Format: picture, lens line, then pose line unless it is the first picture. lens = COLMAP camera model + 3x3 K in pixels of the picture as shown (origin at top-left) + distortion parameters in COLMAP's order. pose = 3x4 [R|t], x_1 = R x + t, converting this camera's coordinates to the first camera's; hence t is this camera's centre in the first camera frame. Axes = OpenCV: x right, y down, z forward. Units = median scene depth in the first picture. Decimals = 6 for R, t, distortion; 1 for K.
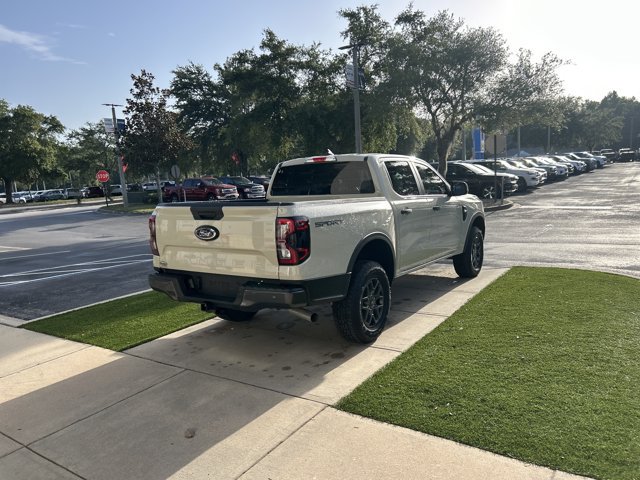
lens RADIAL K [[478.4, 0, 322.3], [0, 478.4, 241.7], [0, 0, 1]] dist [0.054413, -0.058899]
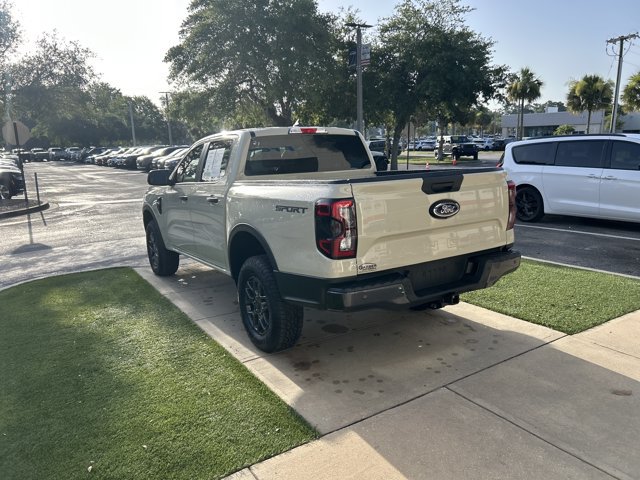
lens RADIAL K [[479.4, 0, 321.9], [0, 479.4, 238.6], [0, 0, 1]] dist [0.043394, -0.044101]
pose [[0.403629, -0.129133, 0.905764, -0.988589], [0.139057, 0.987147, 0.078769, -0.057074], [-0.904294, 0.094160, 0.416398, 0.794365]]
